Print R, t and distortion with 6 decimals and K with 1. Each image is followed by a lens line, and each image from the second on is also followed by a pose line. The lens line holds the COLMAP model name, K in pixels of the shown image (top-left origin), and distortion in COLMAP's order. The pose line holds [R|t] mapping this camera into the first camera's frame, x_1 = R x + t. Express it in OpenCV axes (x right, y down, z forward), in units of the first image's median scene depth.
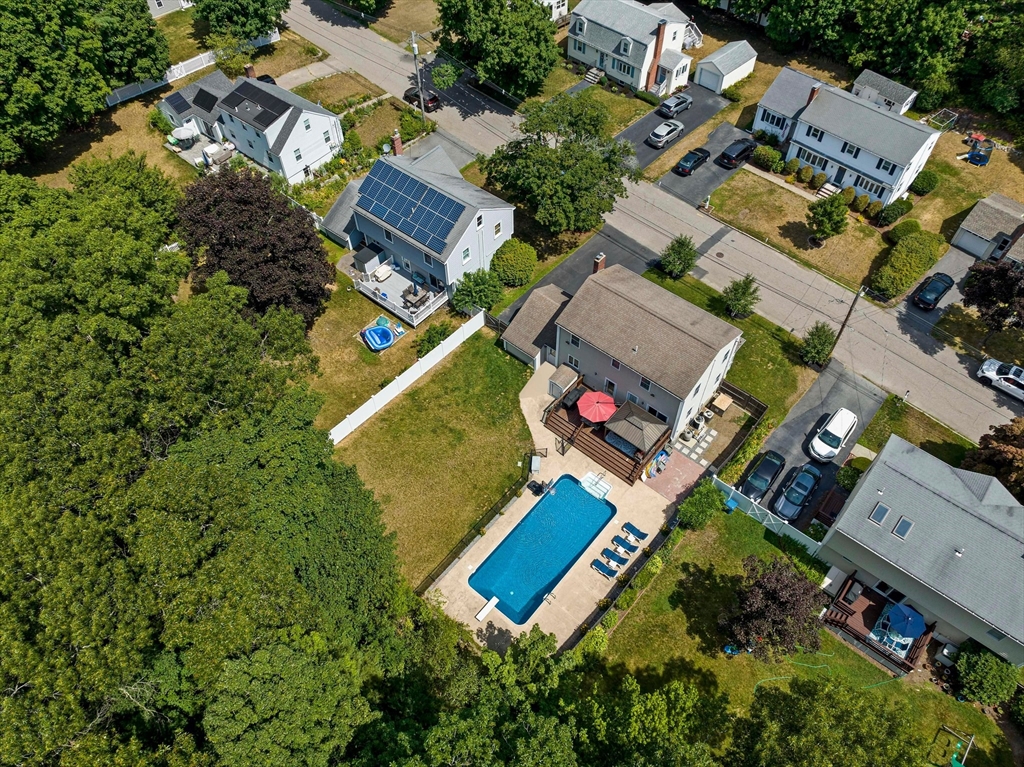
lens RADIAL K [[714.0, 0, 517.6], [0, 714.0, 381.4], [0, 0, 1]] dist [-0.044436, 0.012917]
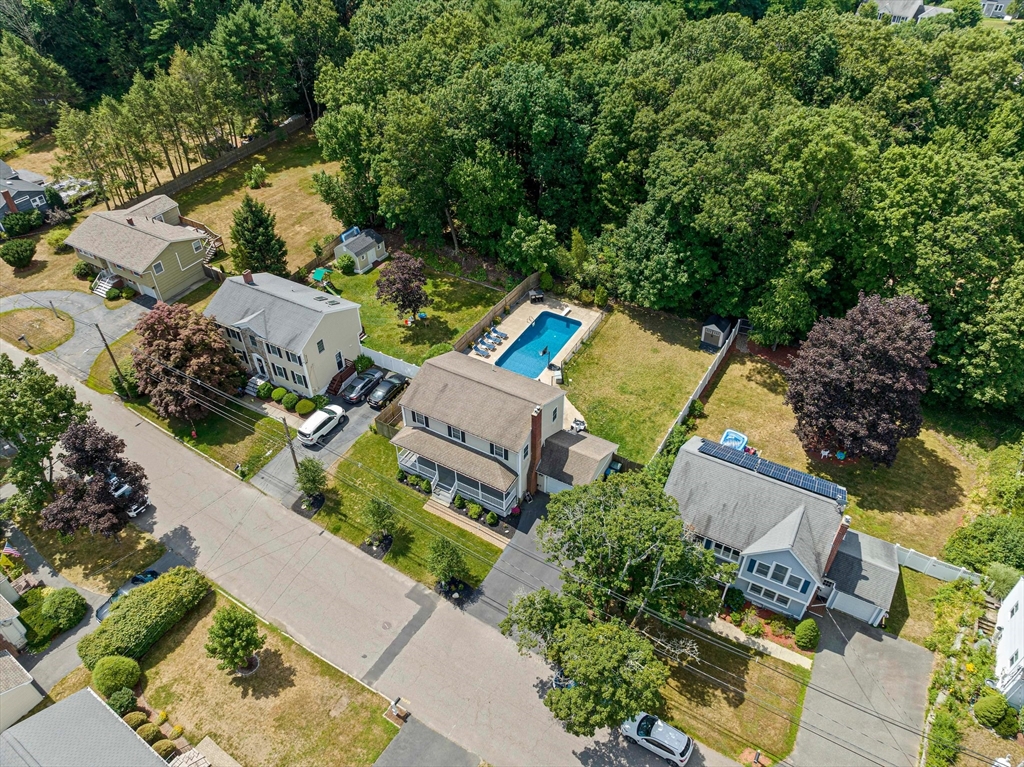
lens RADIAL K [[714.0, 0, 512.6], [0, 714.0, 381.2], [0, 0, 1]] dist [-0.044436, 0.012917]
pose [[-0.983832, 0.128342, -0.124914, 0.210992], [-0.132482, -0.052200, 0.989810, -0.911814], [0.120514, 0.990355, 0.068359, 0.698070]]
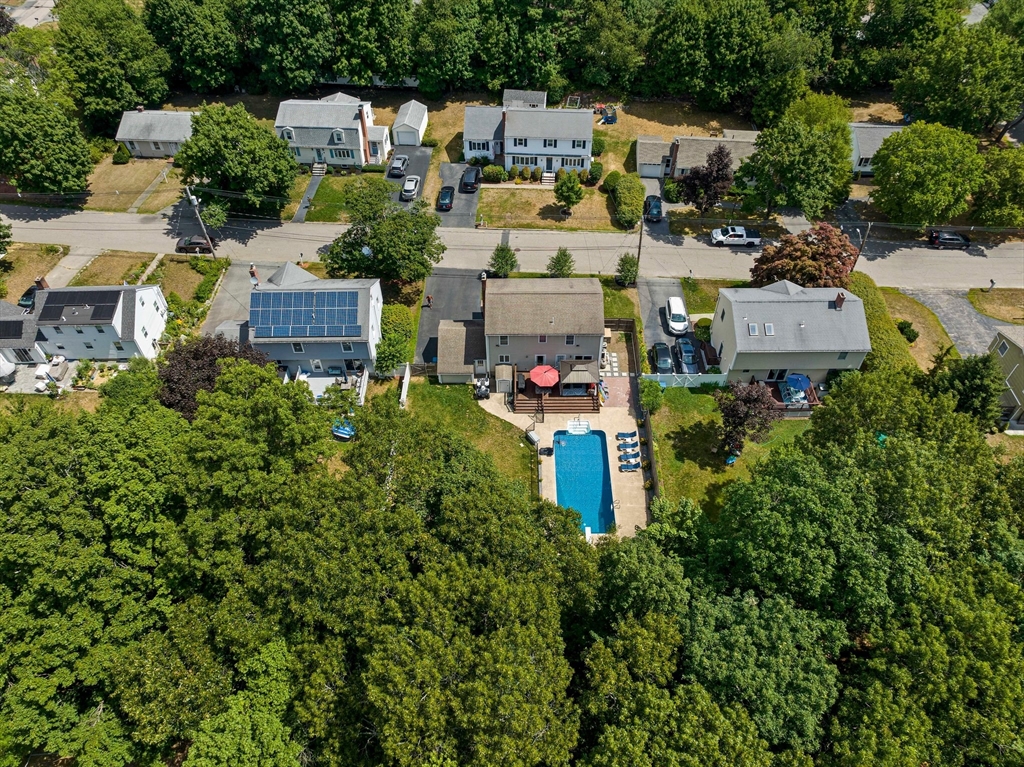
lens RADIAL K [[714.0, 0, 513.1], [0, 714.0, 385.3], [0, 0, 1]] dist [-0.044436, 0.012917]
pose [[0.765506, -0.479129, 0.429460, -0.384191], [0.512650, 0.857525, 0.042910, -0.027242], [-0.388832, 0.187315, 0.902066, -0.108317]]
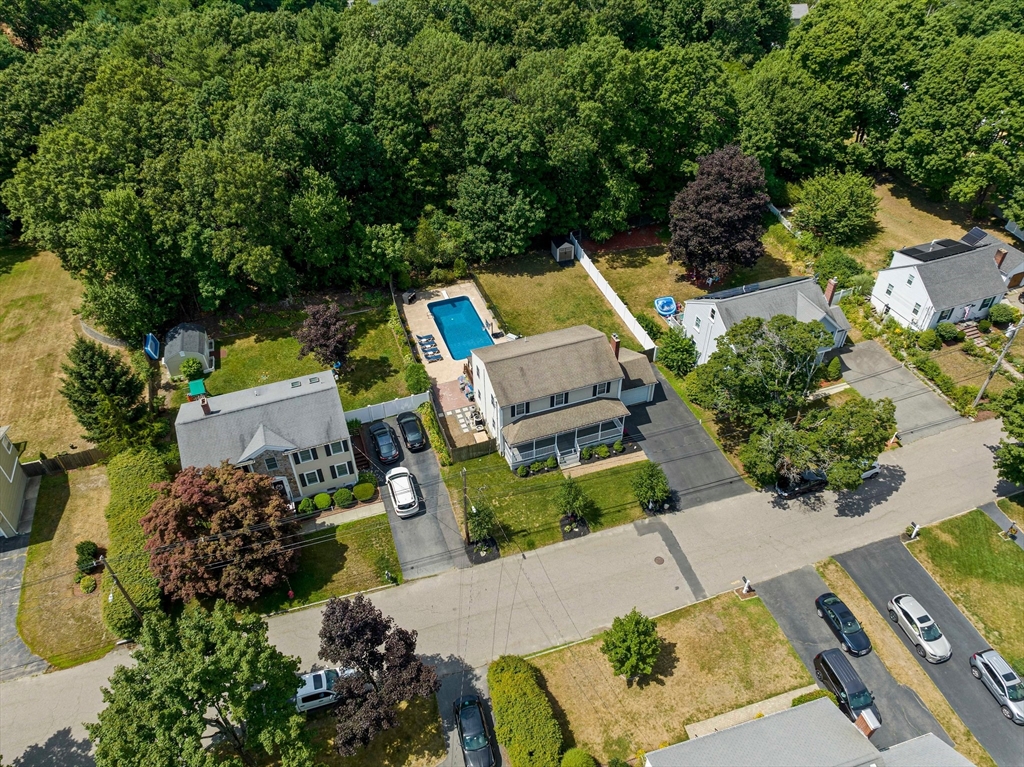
lens RADIAL K [[714.0, 0, 510.4], [0, 714.0, 385.8], [0, 0, 1]] dist [-0.044436, 0.012917]
pose [[-0.501025, 0.576712, -0.645273, 0.770134], [-0.684417, 0.192290, 0.703277, -0.663654], [0.529668, 0.793995, 0.298369, 0.498922]]
